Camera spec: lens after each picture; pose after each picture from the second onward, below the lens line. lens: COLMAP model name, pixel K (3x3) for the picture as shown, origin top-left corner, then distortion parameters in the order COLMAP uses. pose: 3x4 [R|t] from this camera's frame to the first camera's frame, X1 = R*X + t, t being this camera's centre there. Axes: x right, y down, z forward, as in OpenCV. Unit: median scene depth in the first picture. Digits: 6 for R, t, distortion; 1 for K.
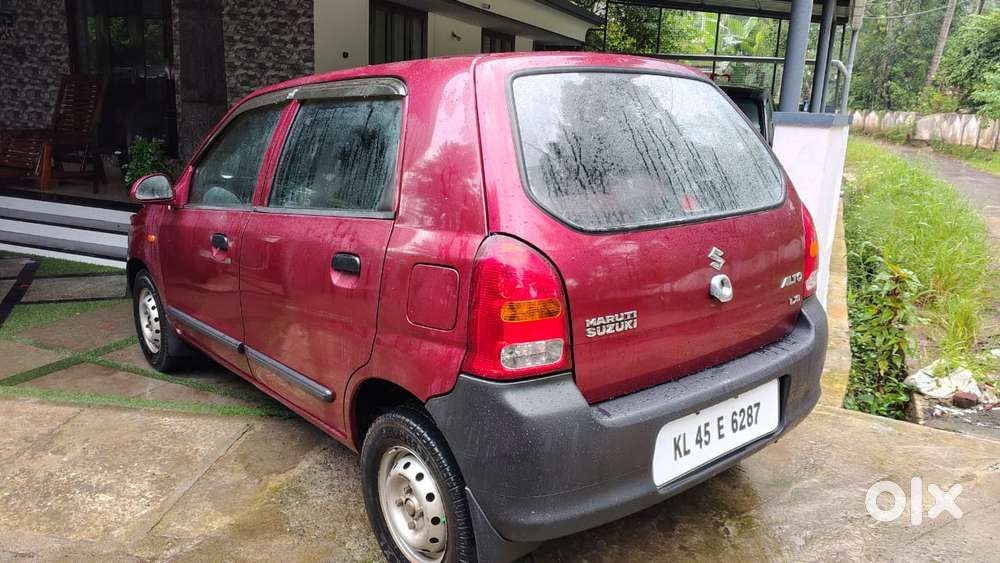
lens RADIAL K [[761.2, 0, 492.7], [0, 761.2, 277.2], [0, 0, 1]] dist [0.044545, -0.086018]
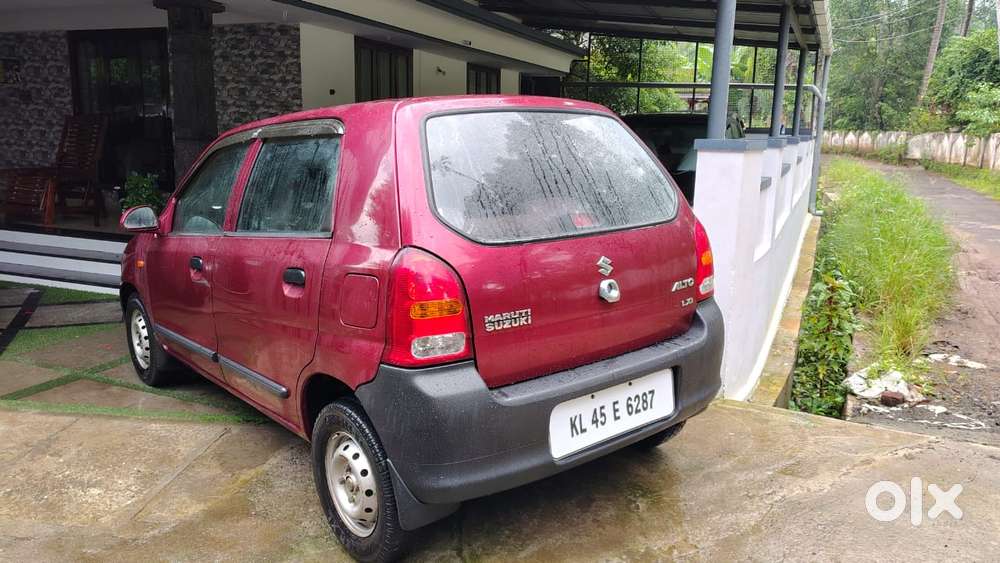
lens RADIAL K [[761.2, 0, 492.7], [0, 761.2, 277.2], [0, 0, 1]] dist [0.044545, -0.086018]
pose [[0.999768, -0.019875, -0.008321, 0.096614], [0.019566, 0.999171, -0.035699, 0.024086], [0.009024, 0.035528, 0.999328, -0.135989]]
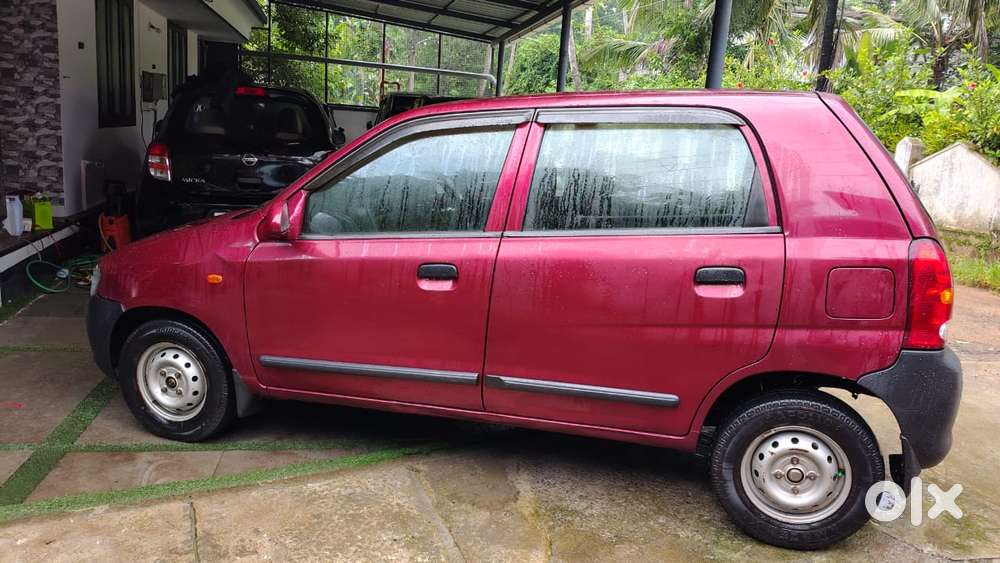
lens RADIAL K [[761.2, 0, 492.7], [0, 761.2, 277.2], [0, 0, 1]] dist [0.044545, -0.086018]
pose [[0.831151, -0.097293, 0.547468, -0.847750], [0.096400, 0.994877, 0.030453, -0.064516], [-0.547626, 0.027465, 0.836272, 0.197633]]
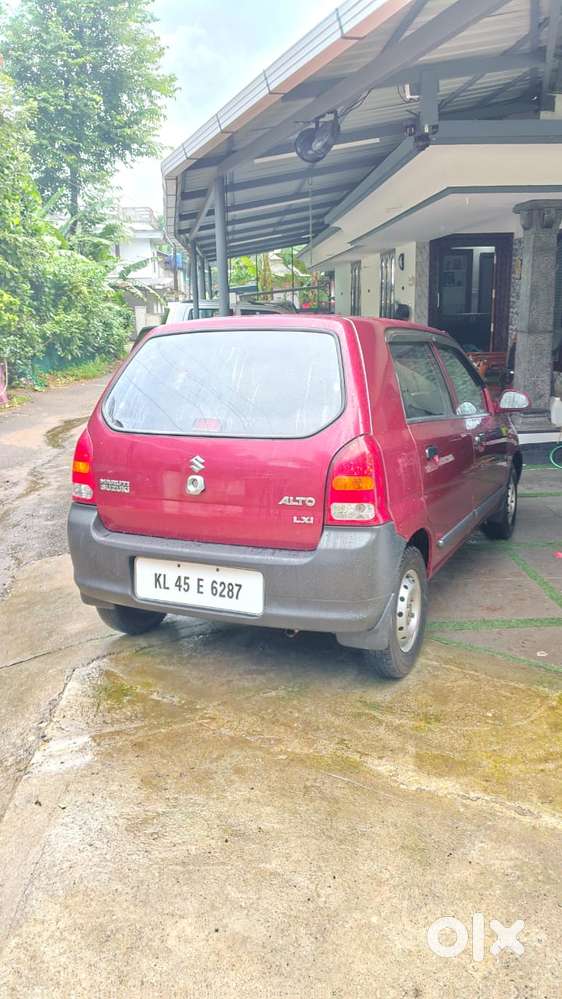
lens RADIAL K [[762.4, 0, 282.1], [0, 762.4, 499.0], [0, 0, 1]] dist [0.039140, -0.079961]
pose [[0.416530, 0.178923, -0.891341, 1.234247], [-0.170114, 0.978464, 0.116915, -0.115757], [0.893064, 0.102931, 0.437997, 0.396282]]
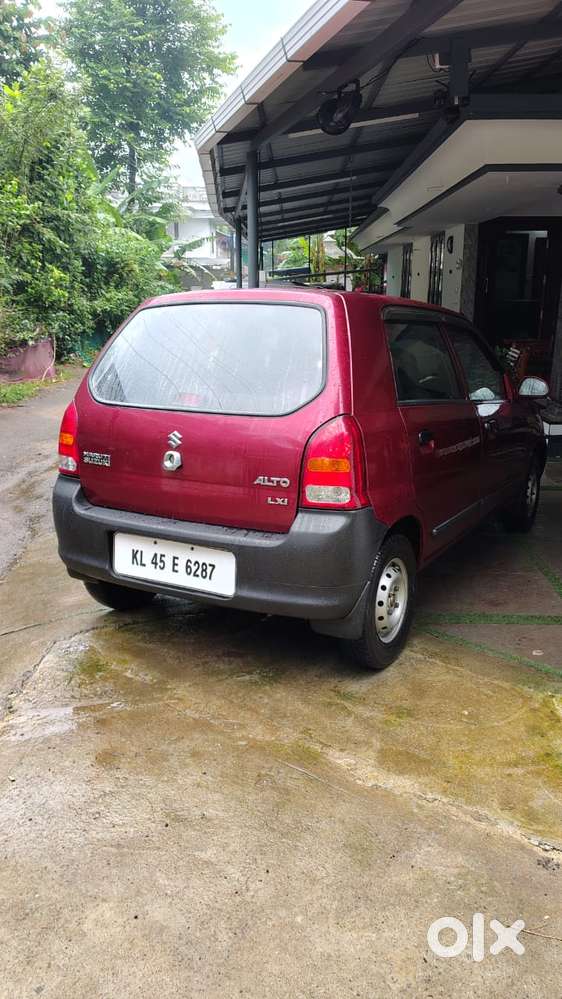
lens RADIAL K [[760.5, 0, 281.9], [0, 760.5, 497.7], [0, 0, 1]] dist [0.044545, -0.086018]
pose [[0.345548, 0.211780, -0.914191, 1.242527], [-0.200690, 0.968339, 0.148467, -0.125381], [0.916690, 0.132167, 0.377110, 0.504903]]
